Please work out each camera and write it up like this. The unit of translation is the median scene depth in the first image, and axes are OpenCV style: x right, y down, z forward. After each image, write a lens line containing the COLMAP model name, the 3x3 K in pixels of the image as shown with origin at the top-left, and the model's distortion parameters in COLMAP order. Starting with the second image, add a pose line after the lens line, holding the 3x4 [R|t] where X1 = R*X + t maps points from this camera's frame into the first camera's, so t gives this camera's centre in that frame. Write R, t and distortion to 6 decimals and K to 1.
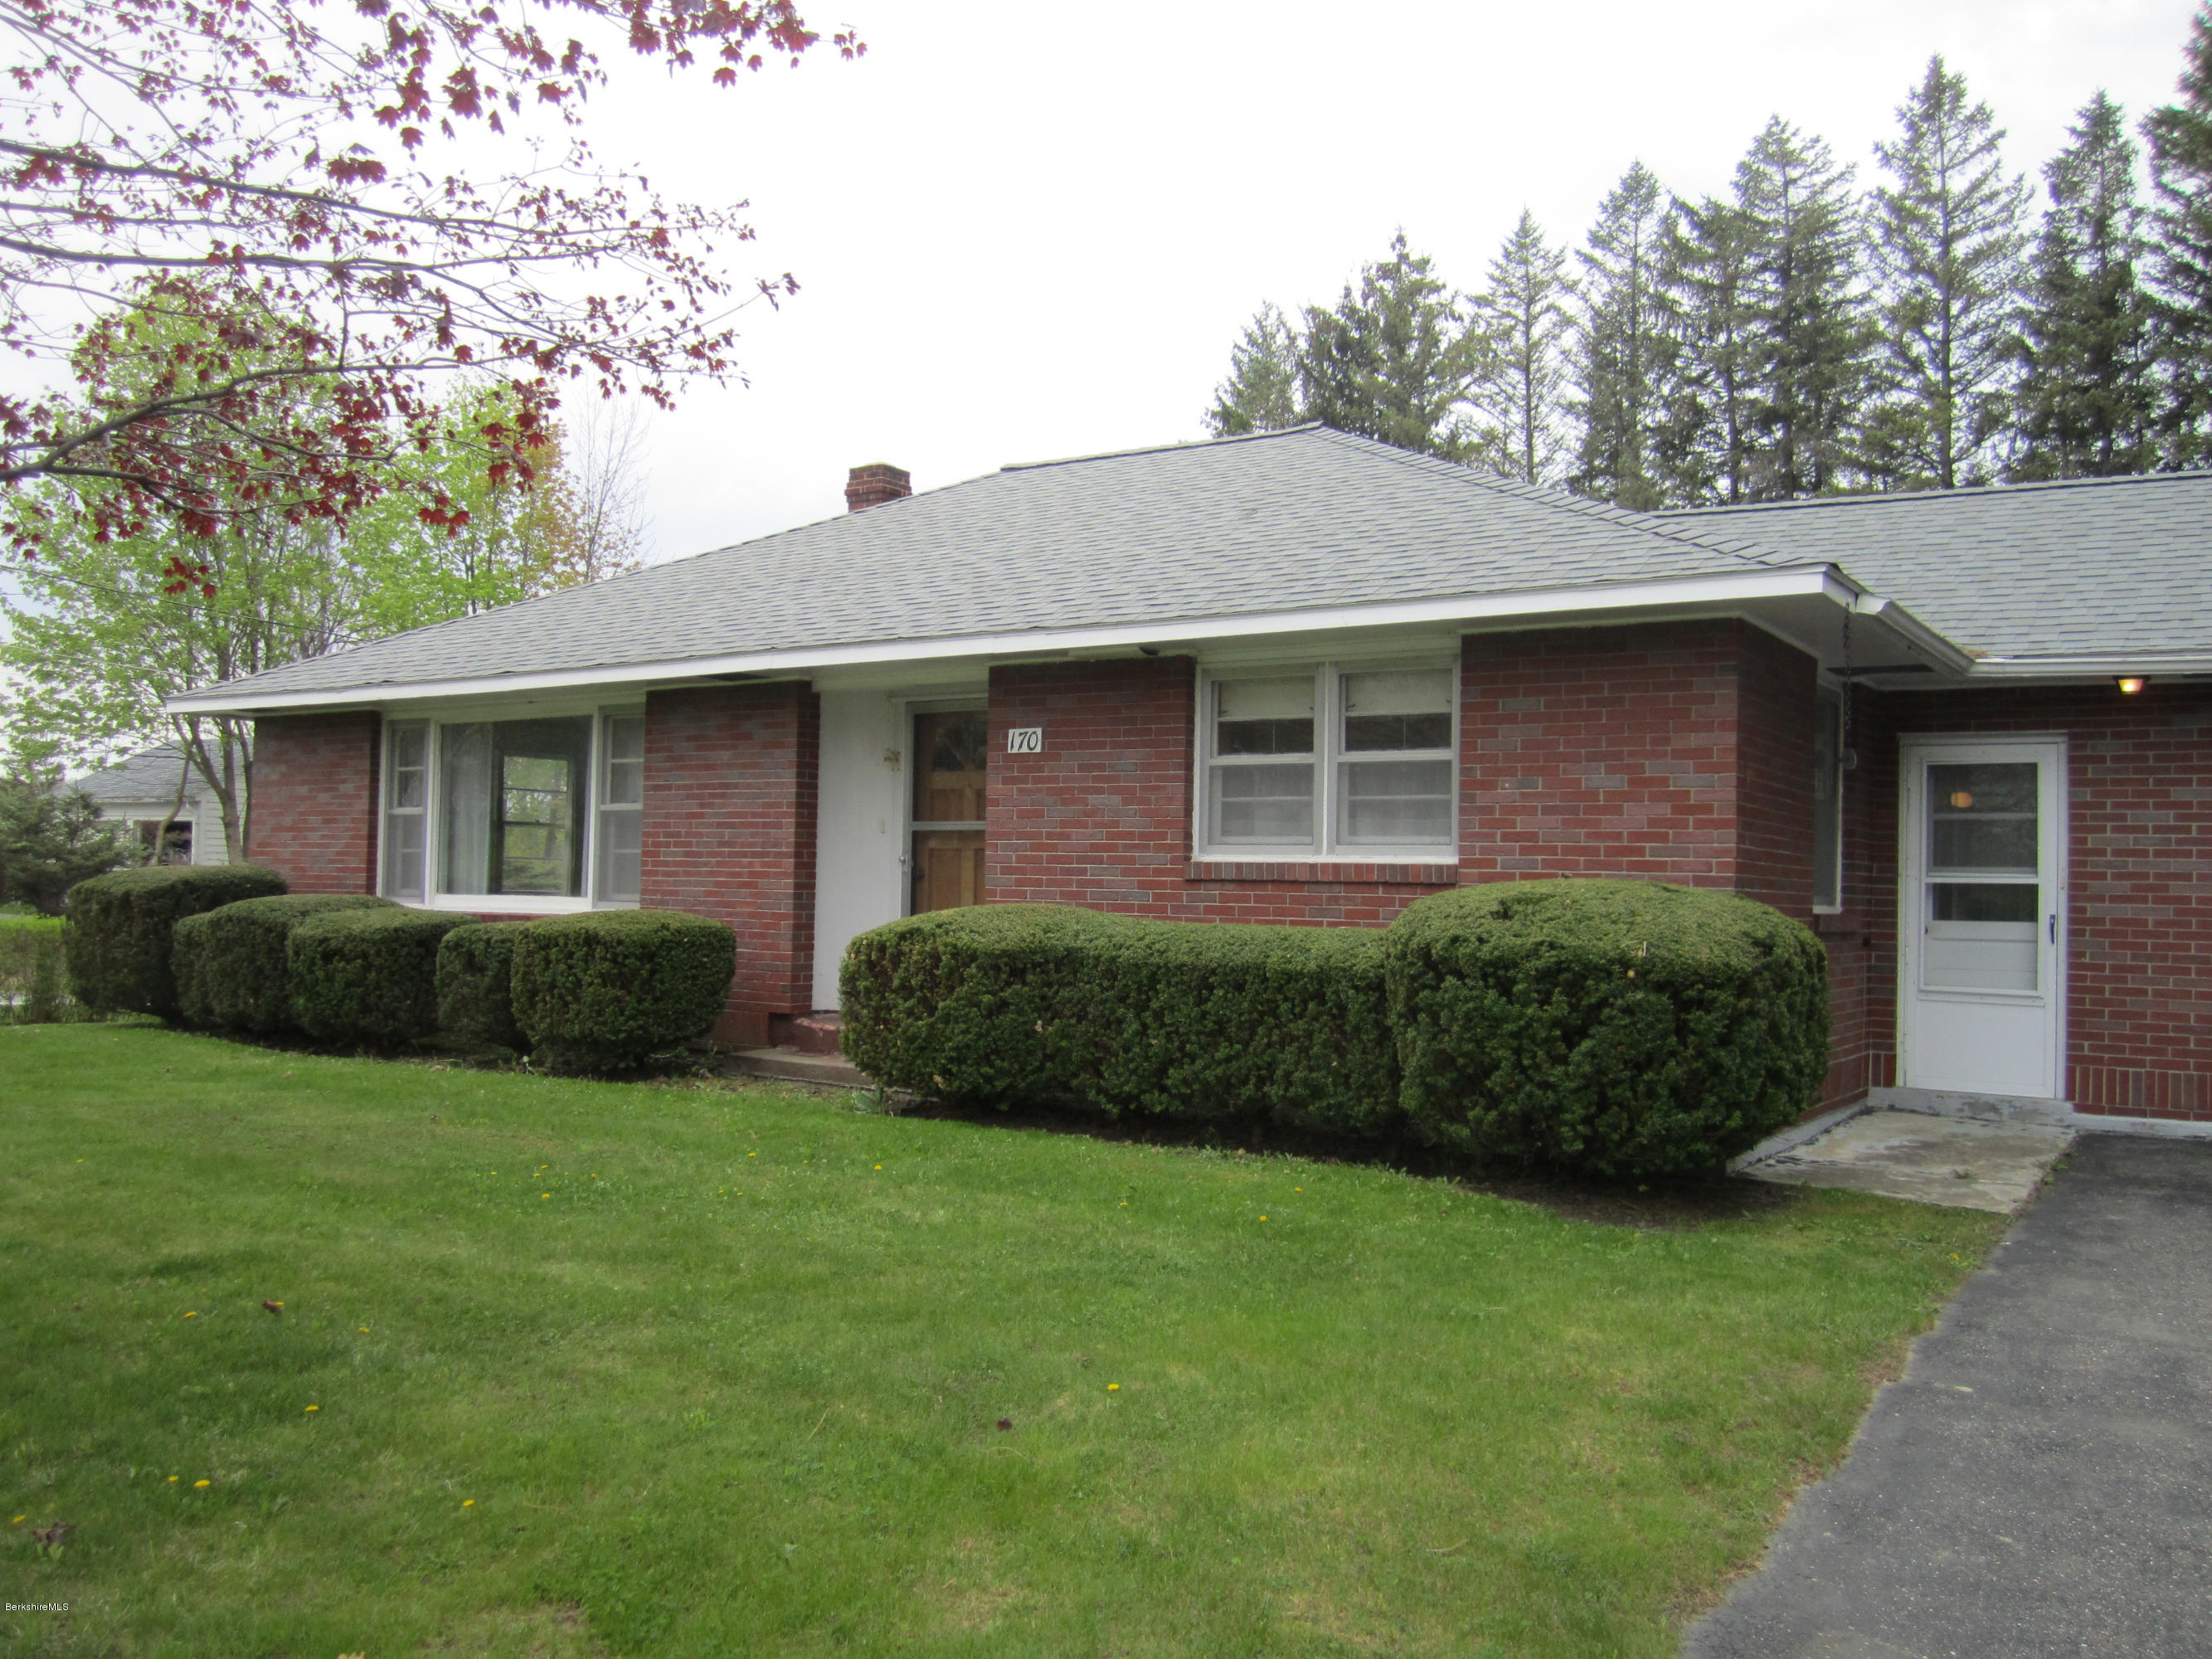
lens RADIAL K [[1865.1, 0, 1095.8], [0, 1865.1, 848.1], [0, 0, 1]] dist [-0.029397, -0.000685]
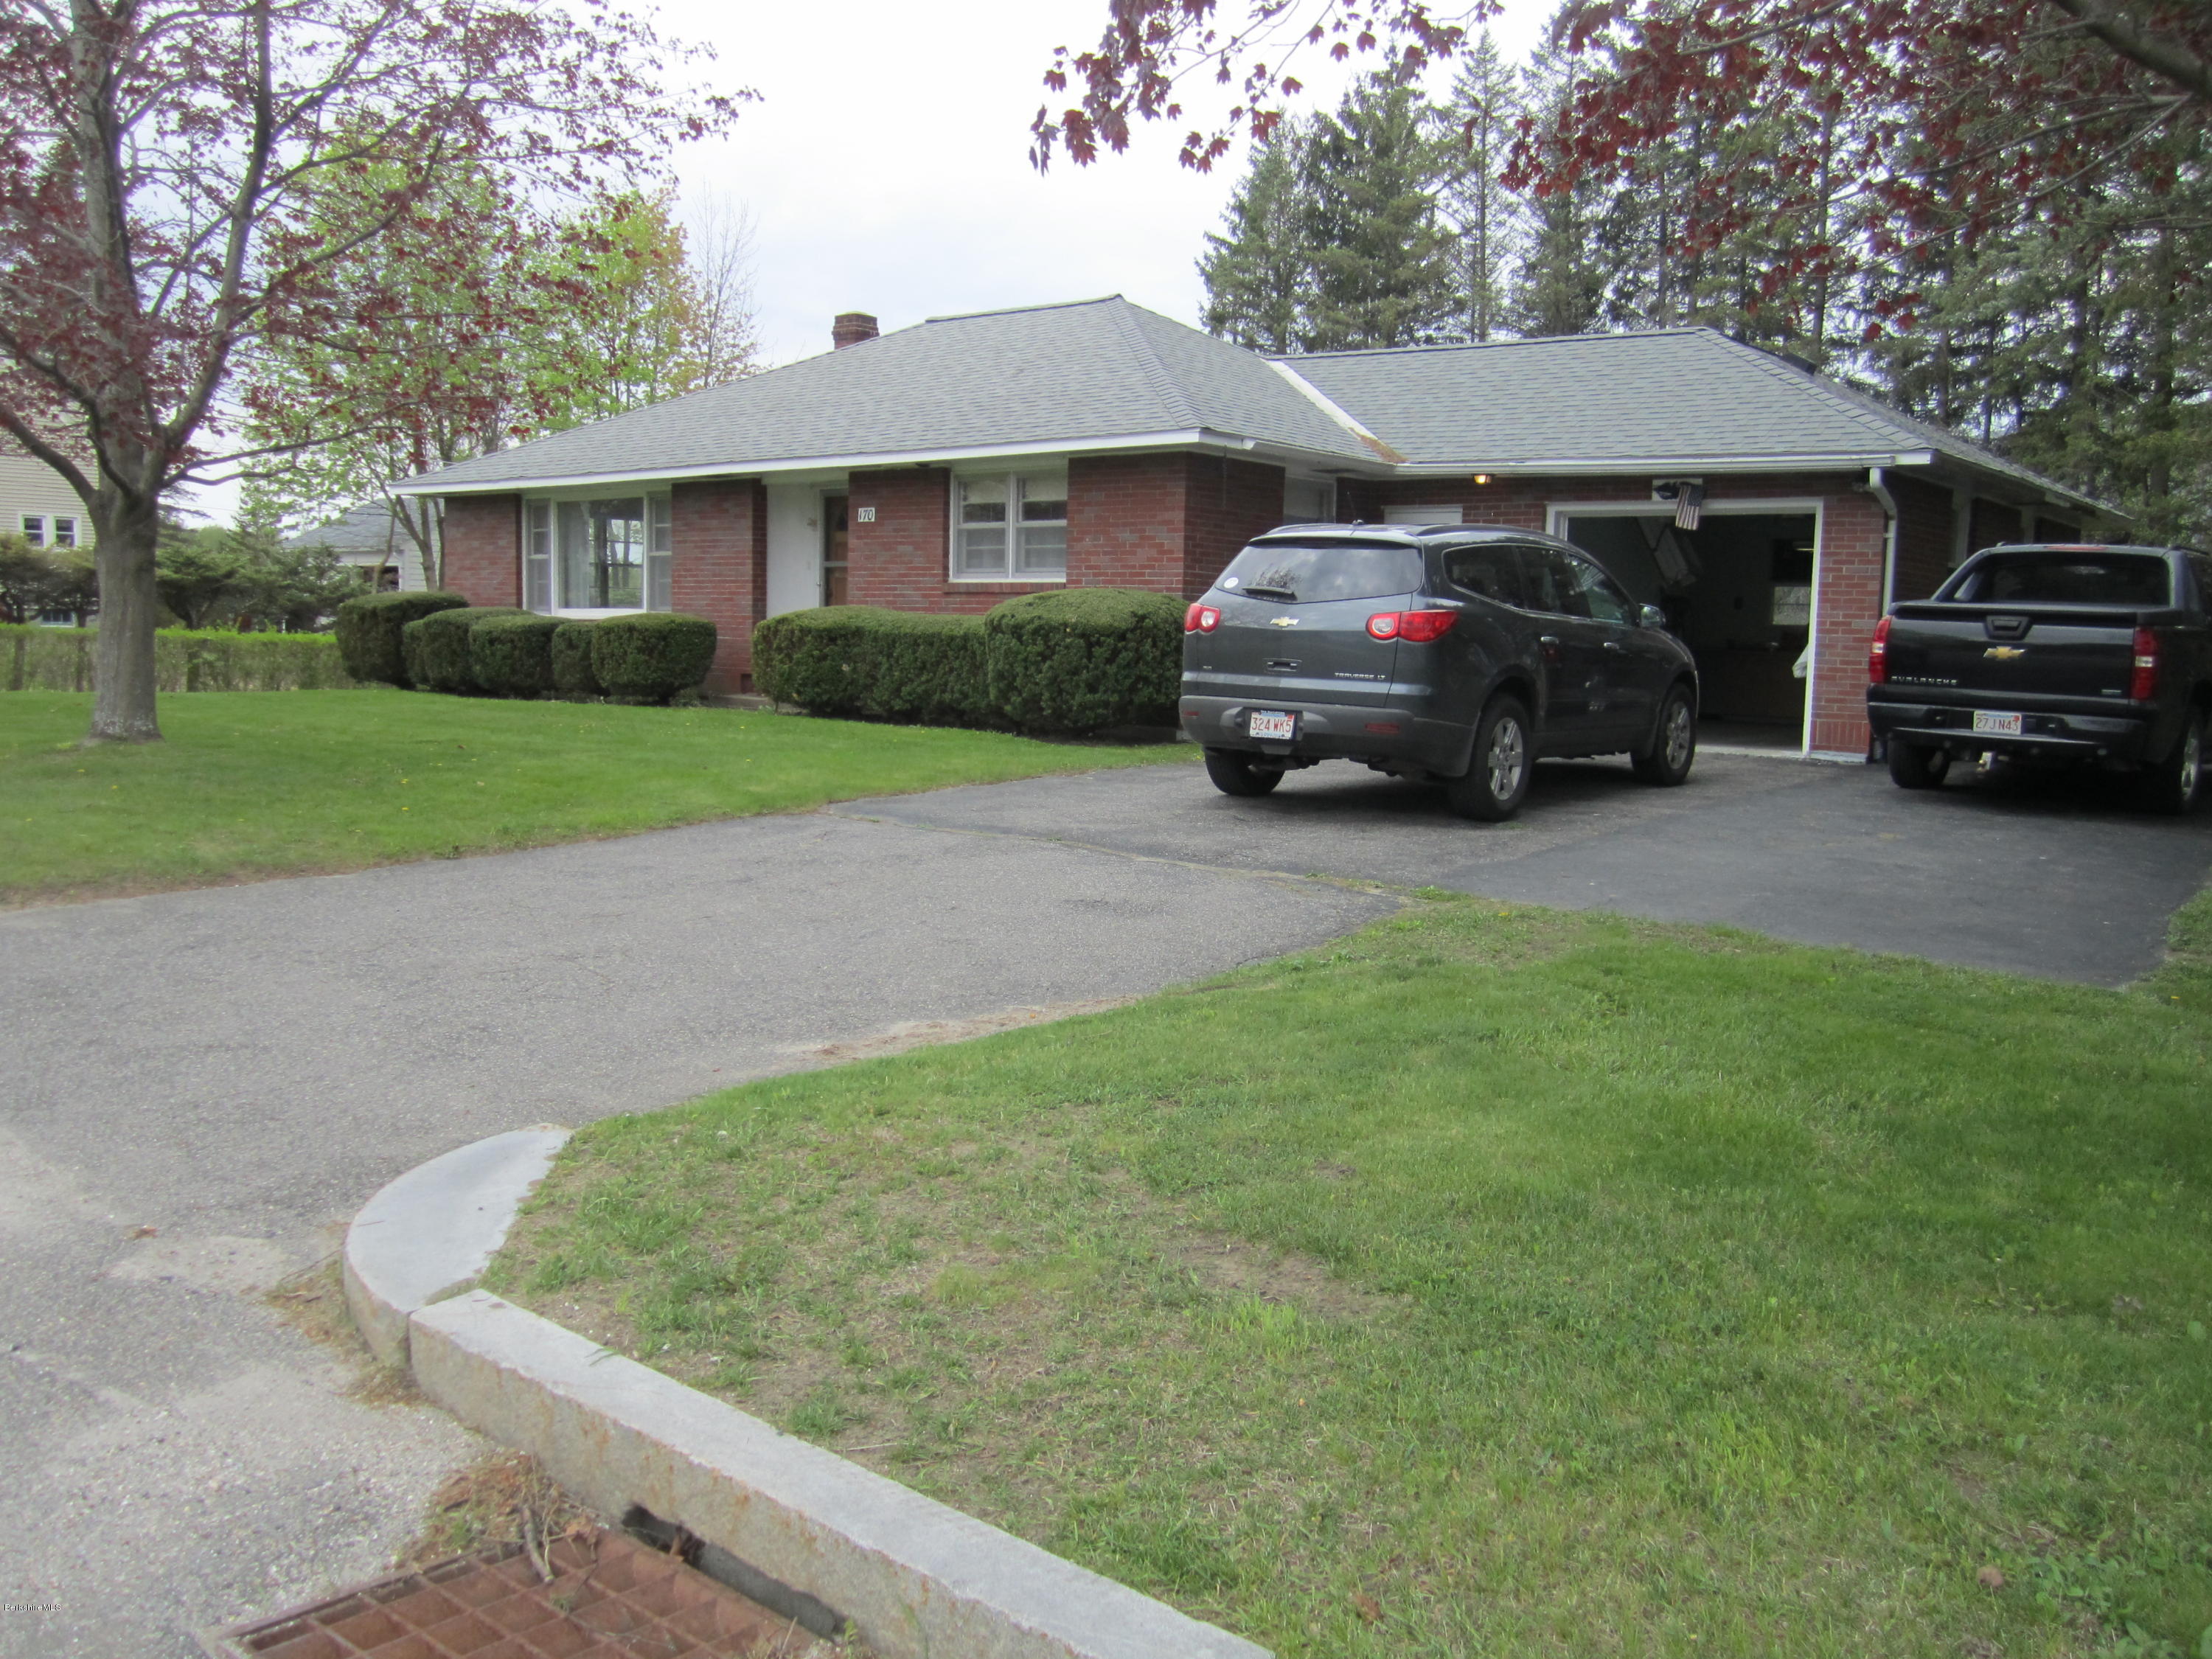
lens RADIAL K [[1865.0, 0, 1110.8], [0, 1865.0, 816.1], [0, 0, 1]] dist [-0.029397, -0.000685]
pose [[0.996347, 0.007580, -0.085065, 0.294372], [0.002681, 0.992787, 0.119862, 0.012913], [0.085360, -0.119652, 0.989139, -0.650139]]
